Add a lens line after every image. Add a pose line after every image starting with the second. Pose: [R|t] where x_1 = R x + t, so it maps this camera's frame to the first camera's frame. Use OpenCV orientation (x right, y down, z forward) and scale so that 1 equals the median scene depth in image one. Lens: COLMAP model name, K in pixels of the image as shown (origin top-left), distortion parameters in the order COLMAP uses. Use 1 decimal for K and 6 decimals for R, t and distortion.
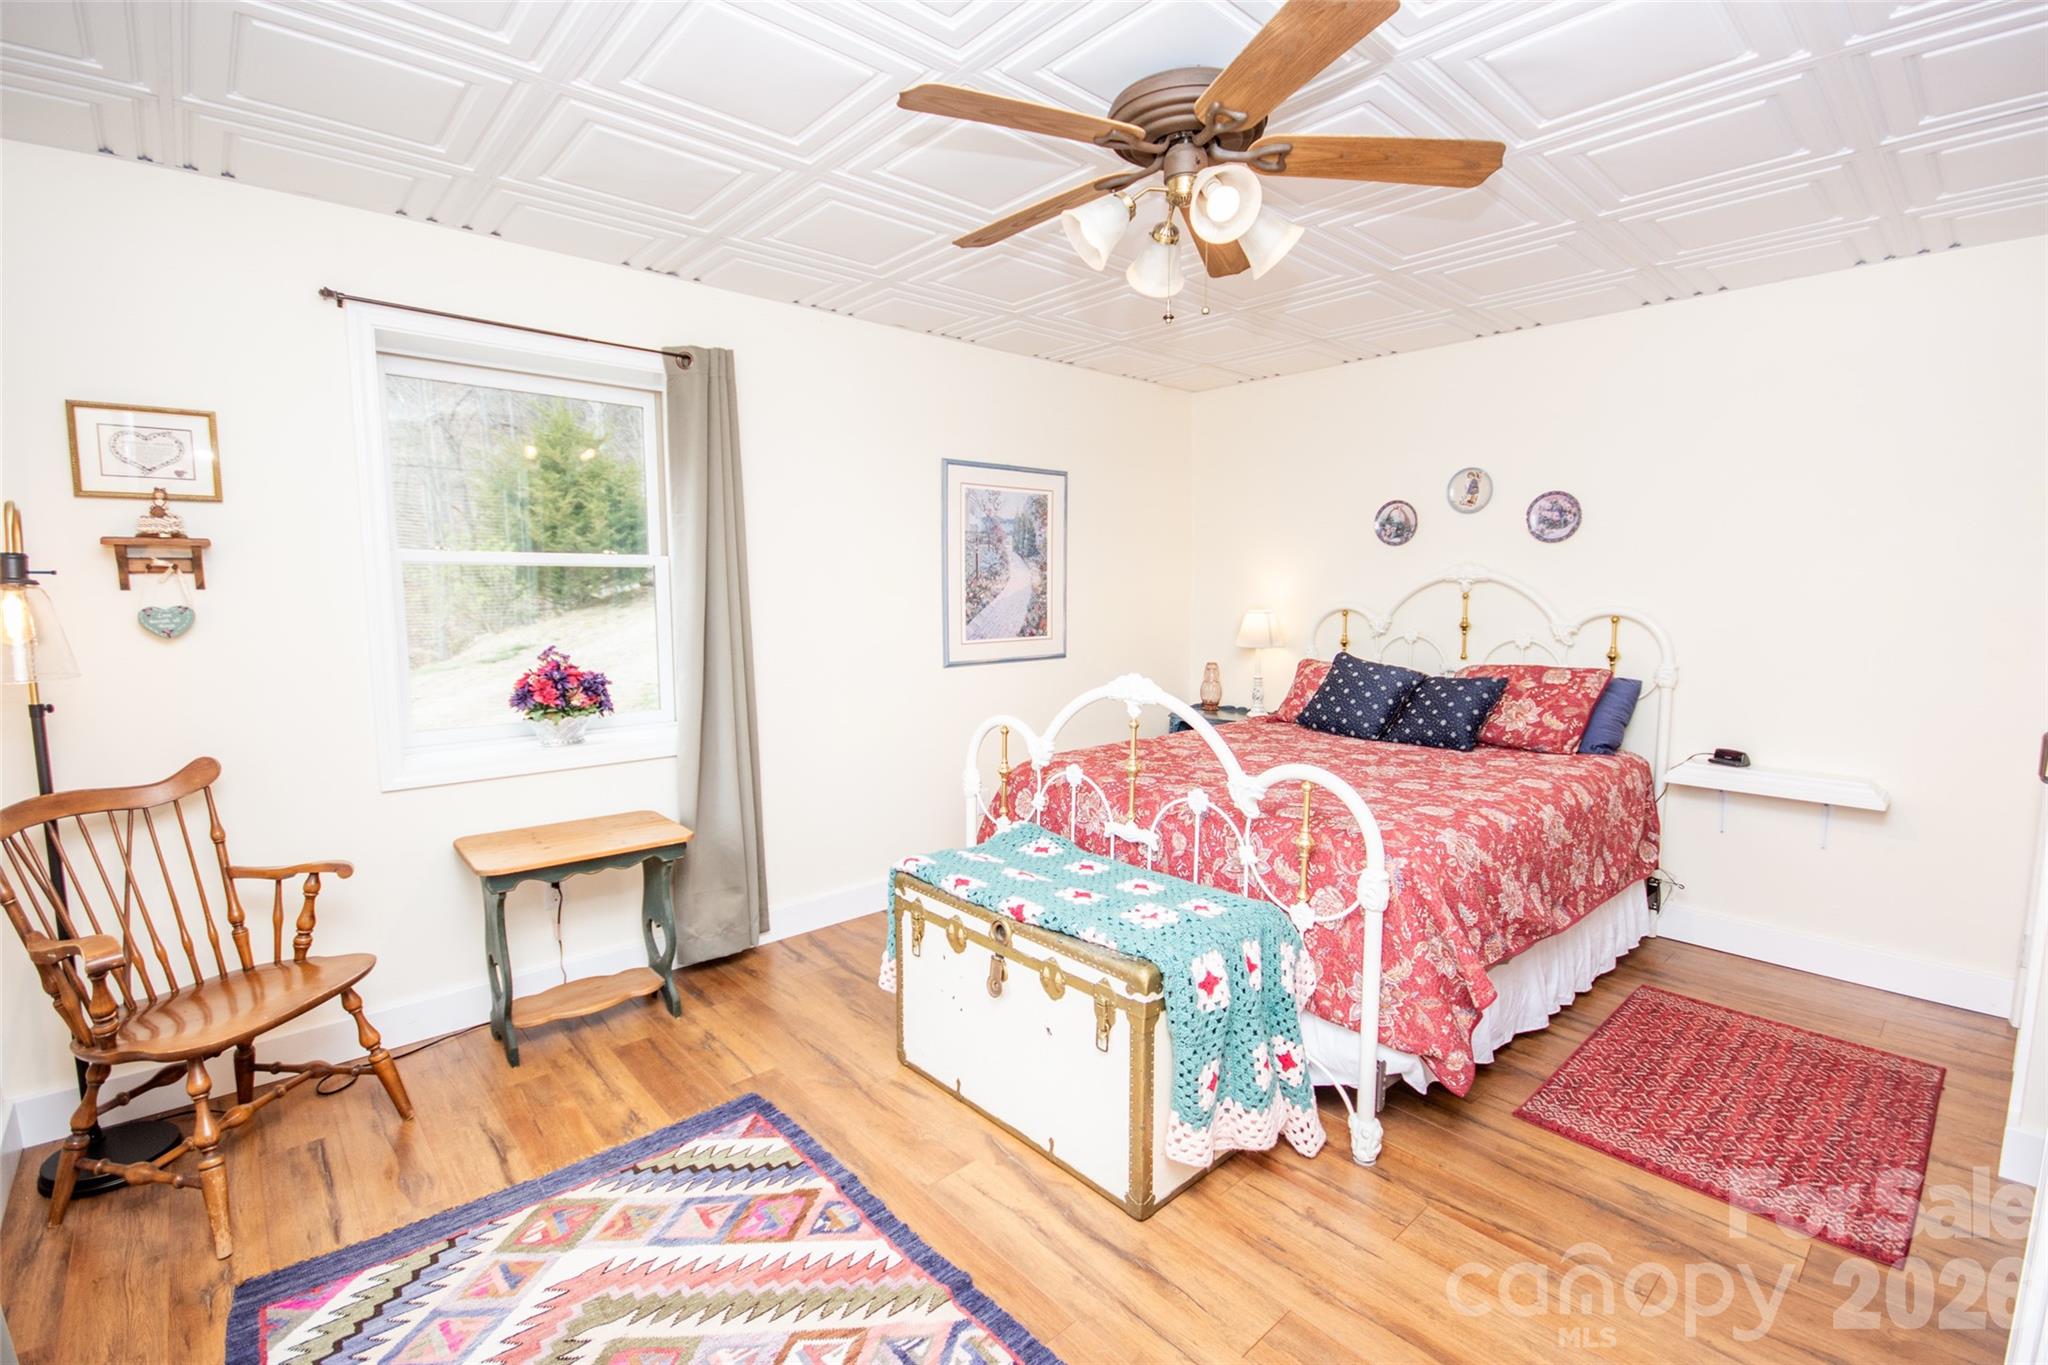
lens RADIAL K [[924.4, 0, 1031.3], [0, 924.4, 684.7], [0, 0, 1]] dist [-0.002147, -0.001689]
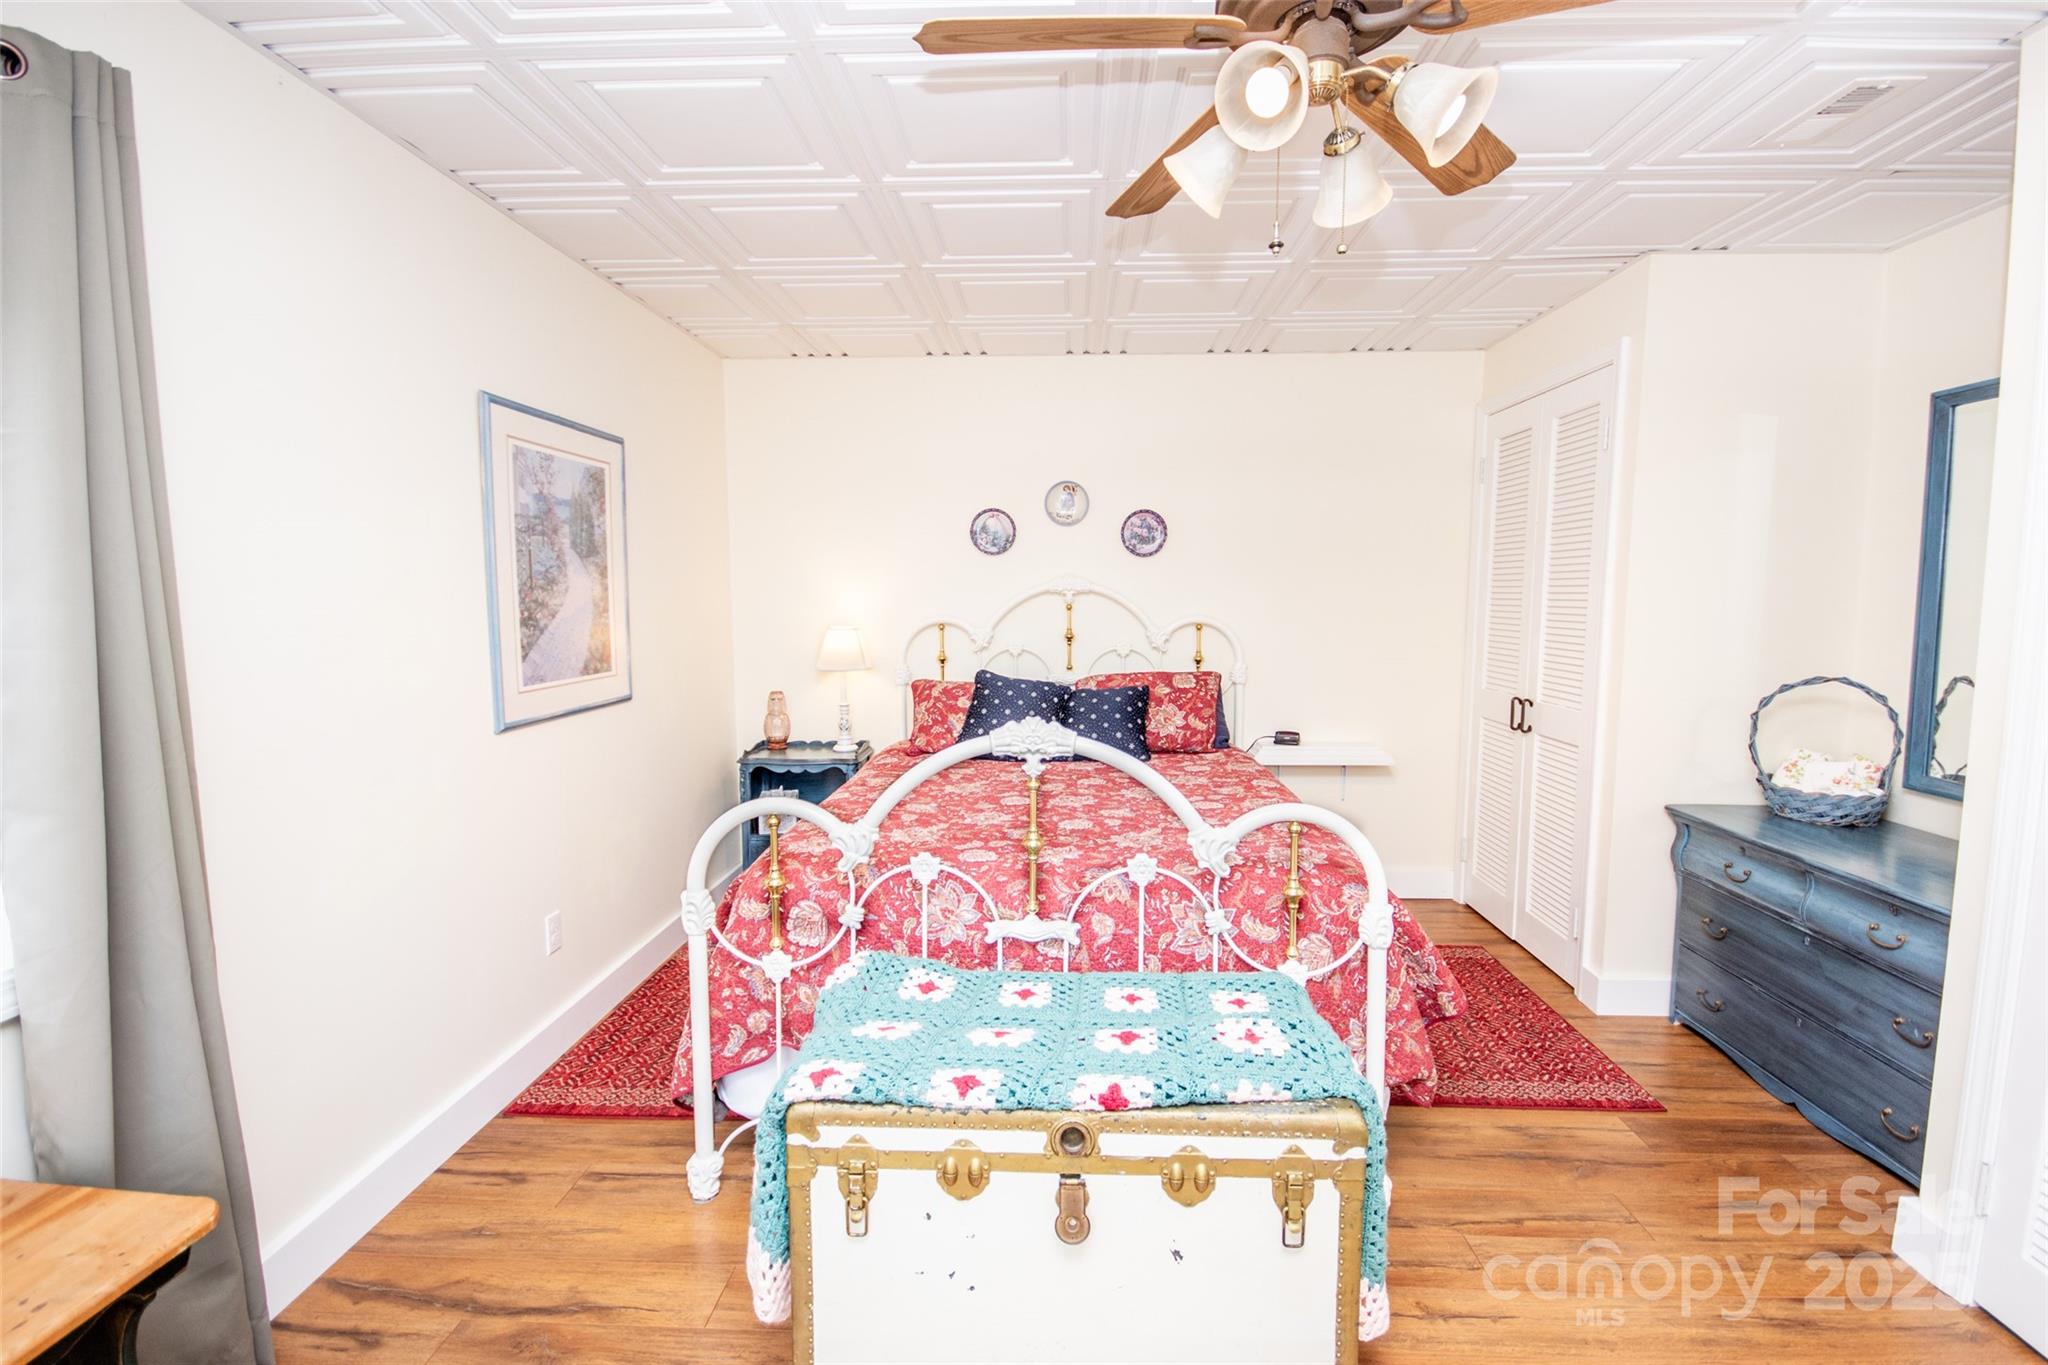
lens RADIAL K [[924.4, 0, 1028.7], [0, 924.4, 680.9], [0, 0, 1]] dist [-0.002147, -0.001689]
pose [[0.700649, -0.067696, 0.710288, -0.327090], [0.079691, 0.996685, 0.016382, -0.041487], [-0.709042, 0.045125, 0.703721, 0.372064]]
